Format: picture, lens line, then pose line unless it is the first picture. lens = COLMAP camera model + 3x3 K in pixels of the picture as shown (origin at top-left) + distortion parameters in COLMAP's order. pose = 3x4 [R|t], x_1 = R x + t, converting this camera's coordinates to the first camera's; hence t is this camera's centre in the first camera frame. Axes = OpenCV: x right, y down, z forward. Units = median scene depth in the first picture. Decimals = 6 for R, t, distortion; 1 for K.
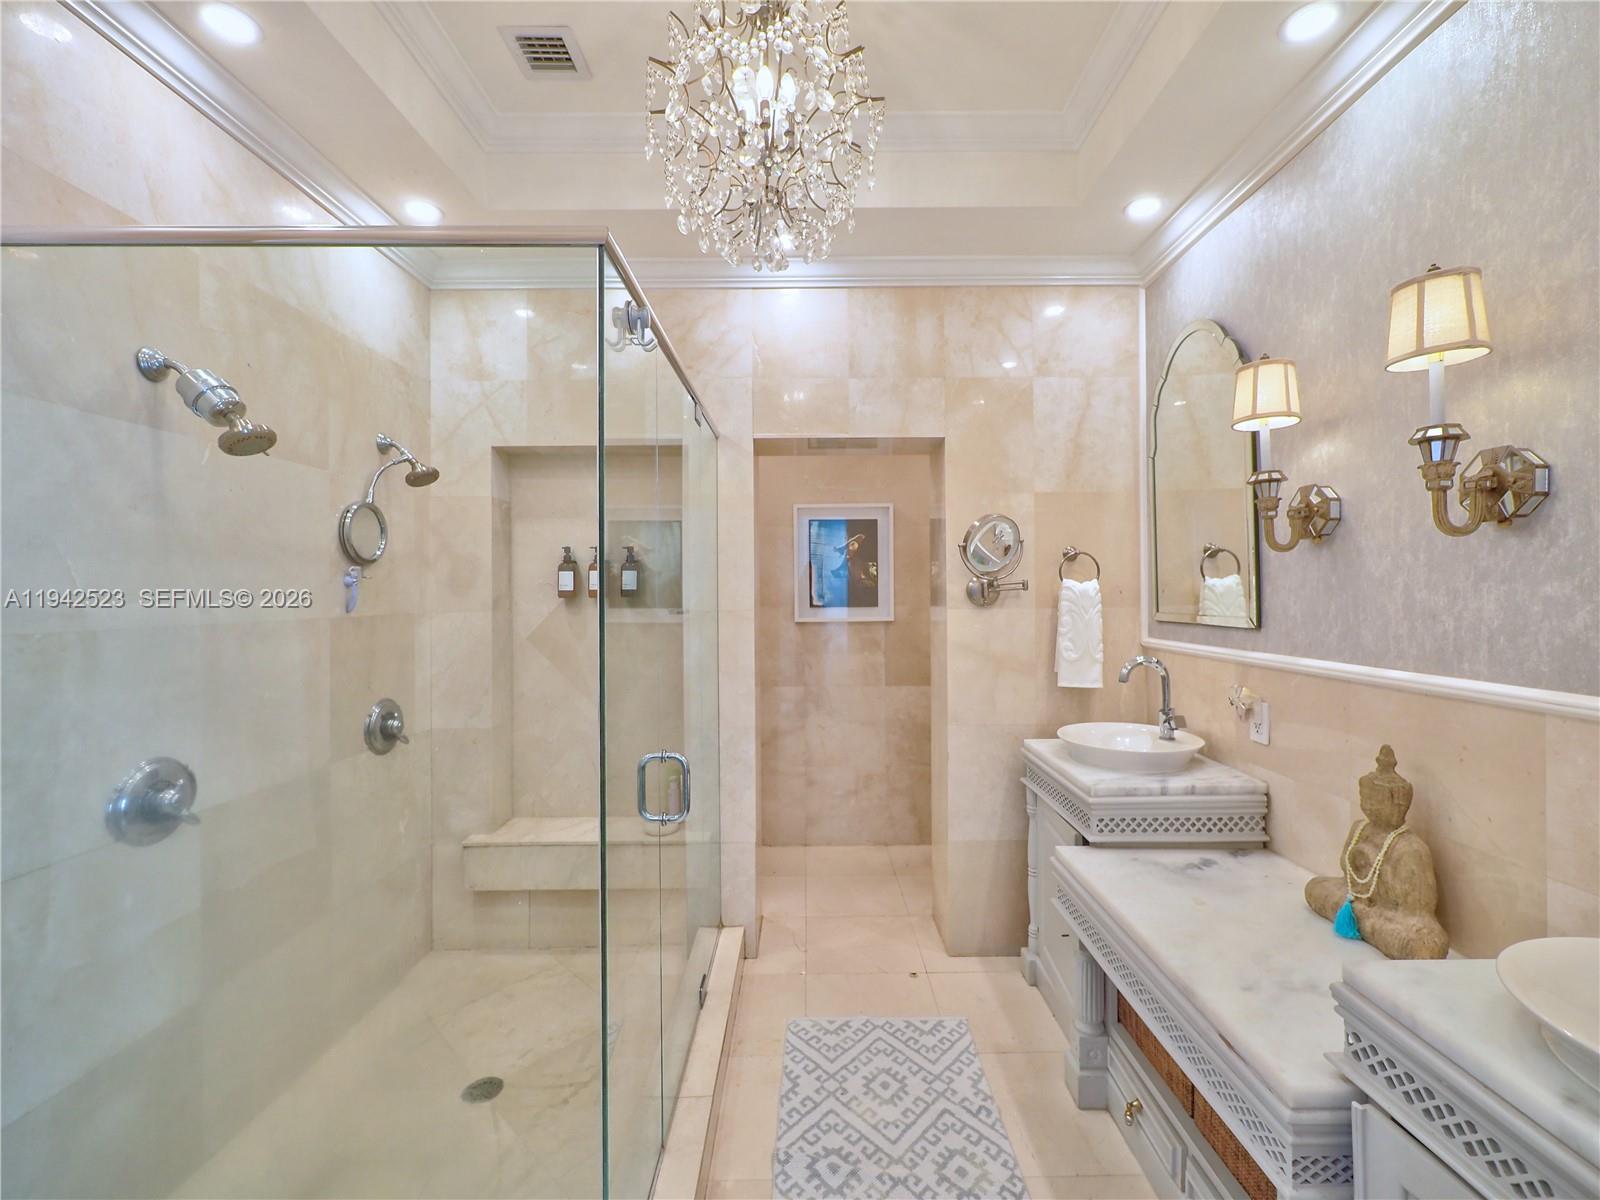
lens RADIAL K [[685.7, 0, 810.8], [0, 685.7, 585.9], [0, 0, 1]] dist [-0.007745, 0.000074]
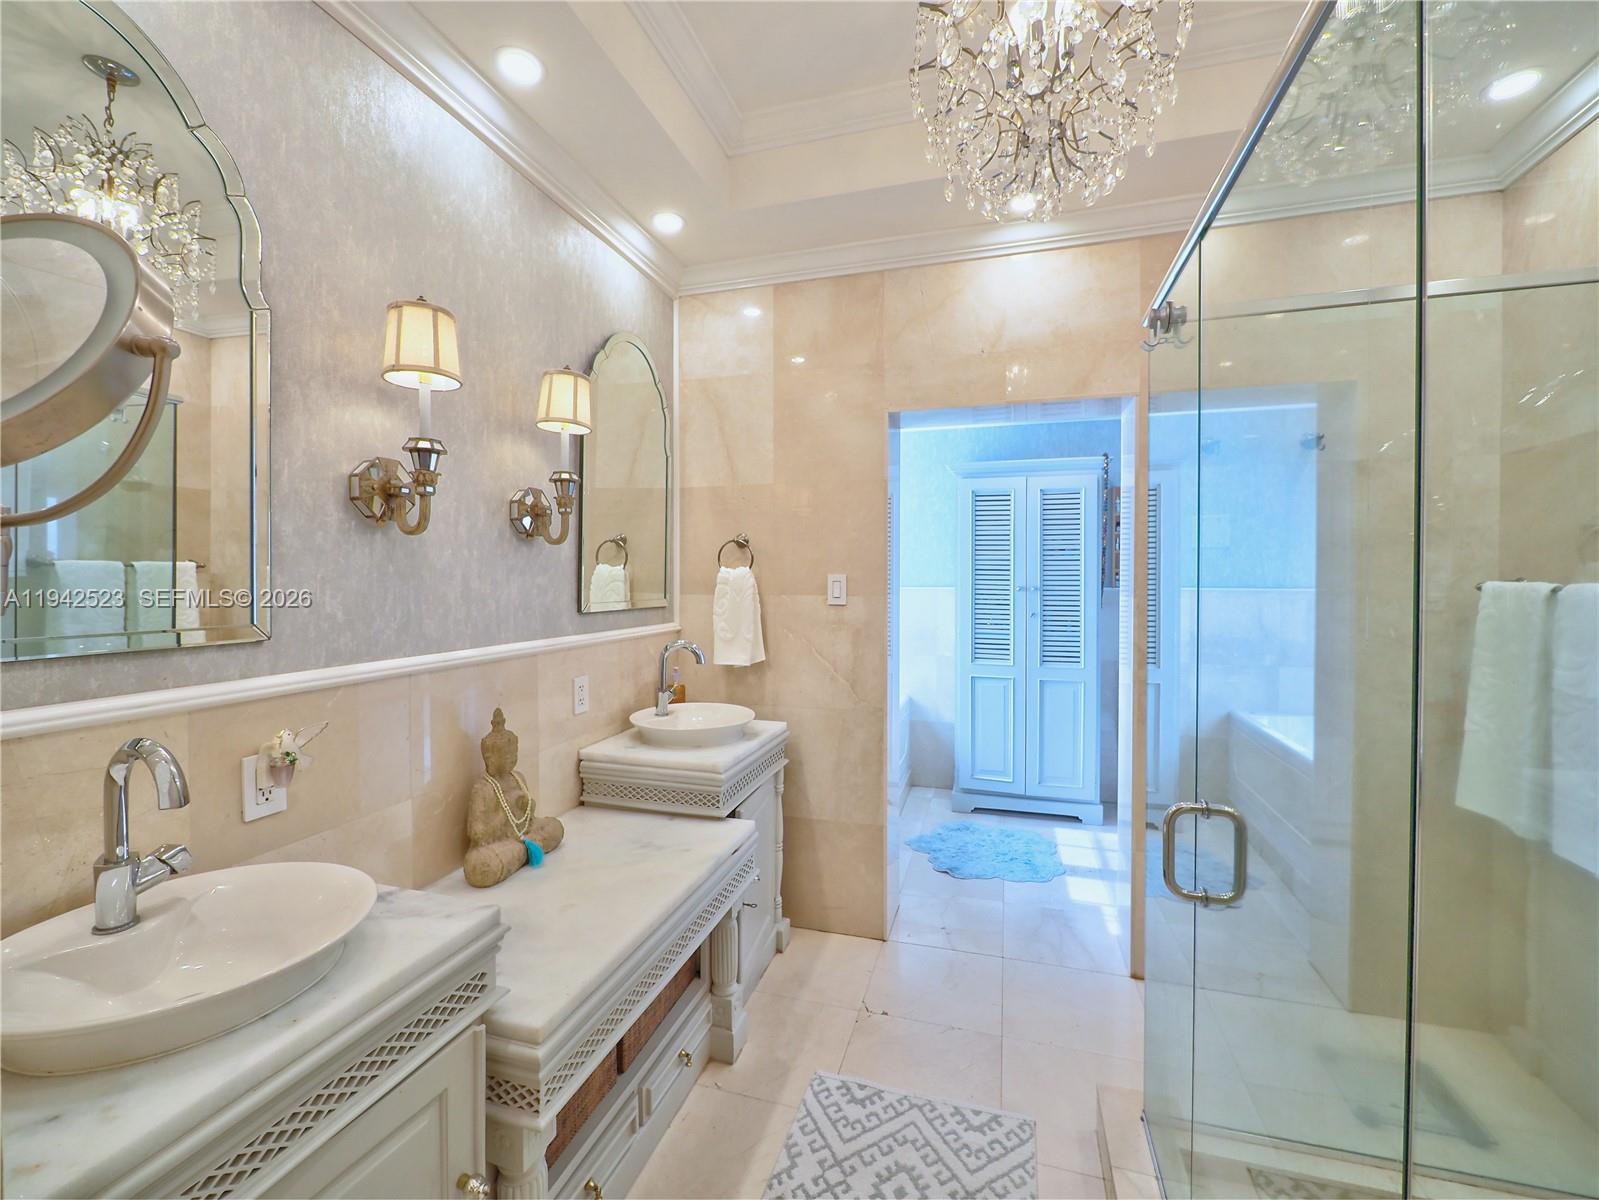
lens RADIAL K [[685.3, 0, 793.2], [0, 685.3, 607.5], [0, 0, 1]] dist [-0.007745, 0.000074]
pose [[-0.957840, 0.006847, 0.287220, -0.002743], [0.015151, 0.999529, 0.026700, 0.019616], [-0.286902, 0.029926, -0.957492, 1.274835]]
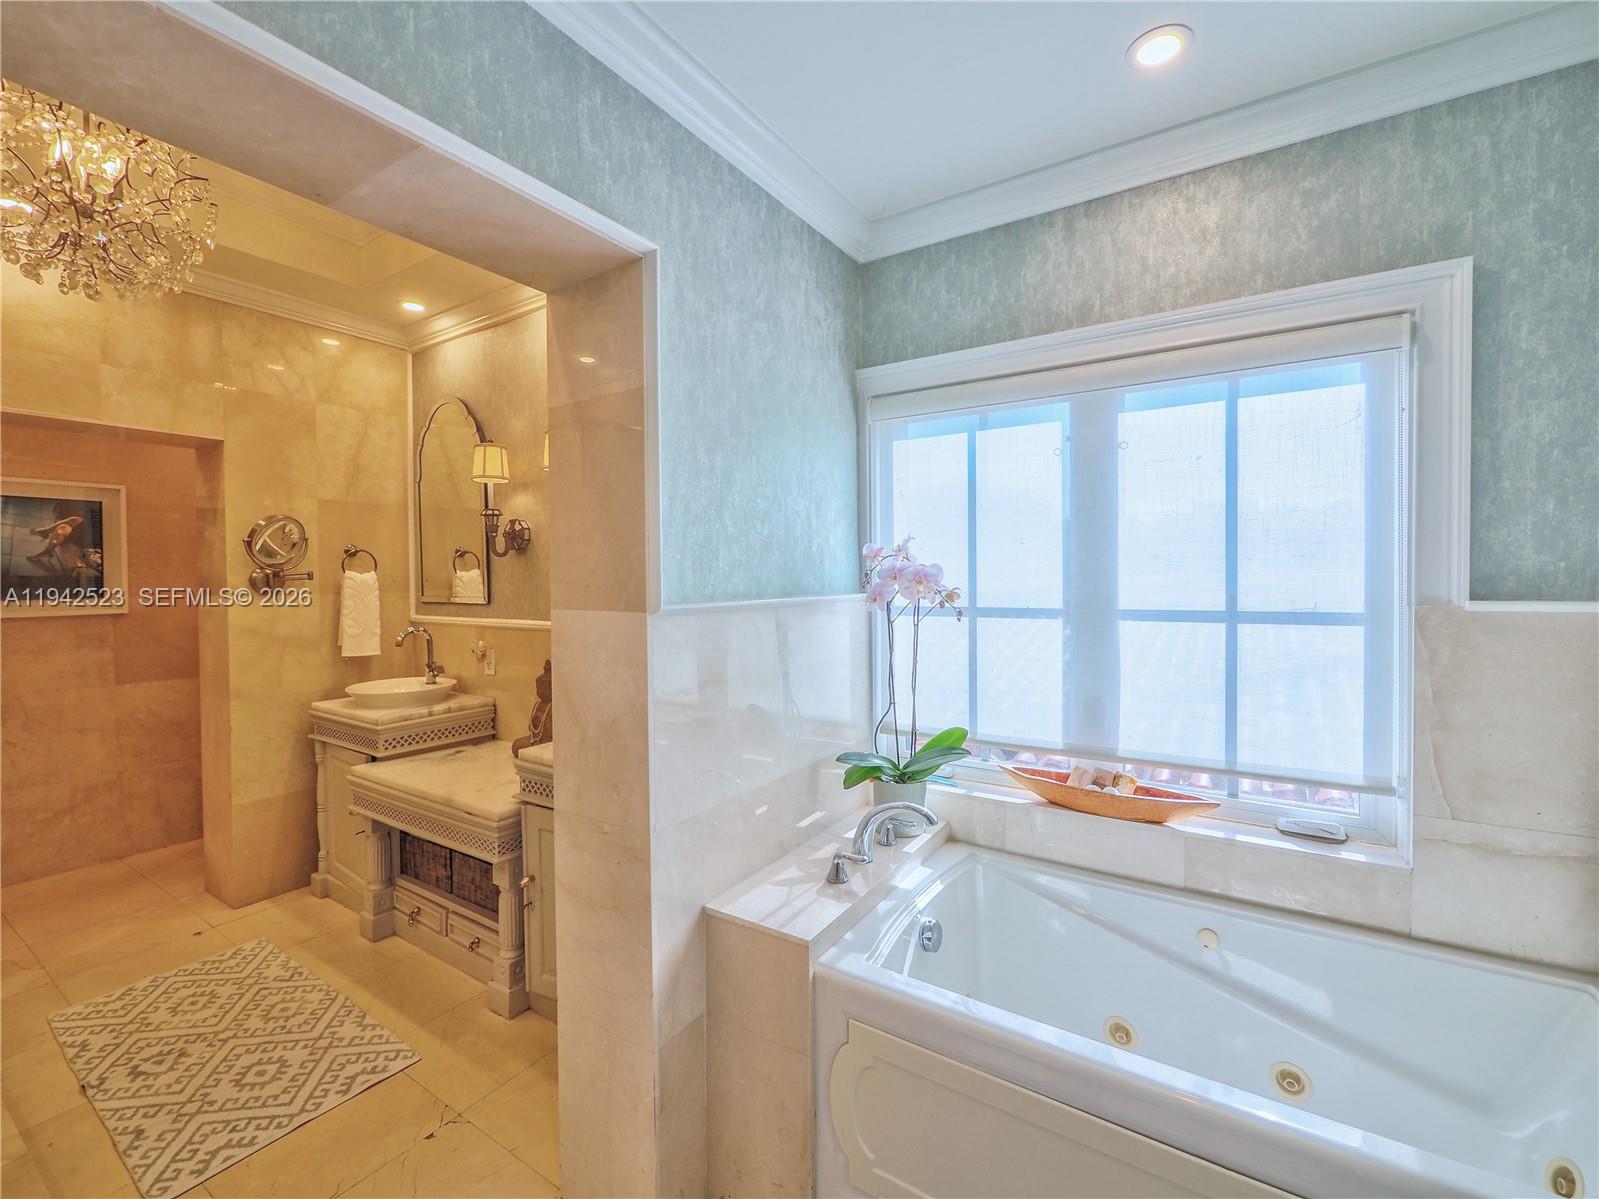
lens RADIAL K [[685.3, 0, 811.5], [0, 685.3, 588.3], [0, 0, 1]] dist [-0.007745, 0.000074]
pose [[0.538648, -0.010684, 0.842463, -0.247286], [-0.005102, 0.999860, 0.015942, -0.002530], [-0.842515, -0.012886, 0.538518, -0.429672]]
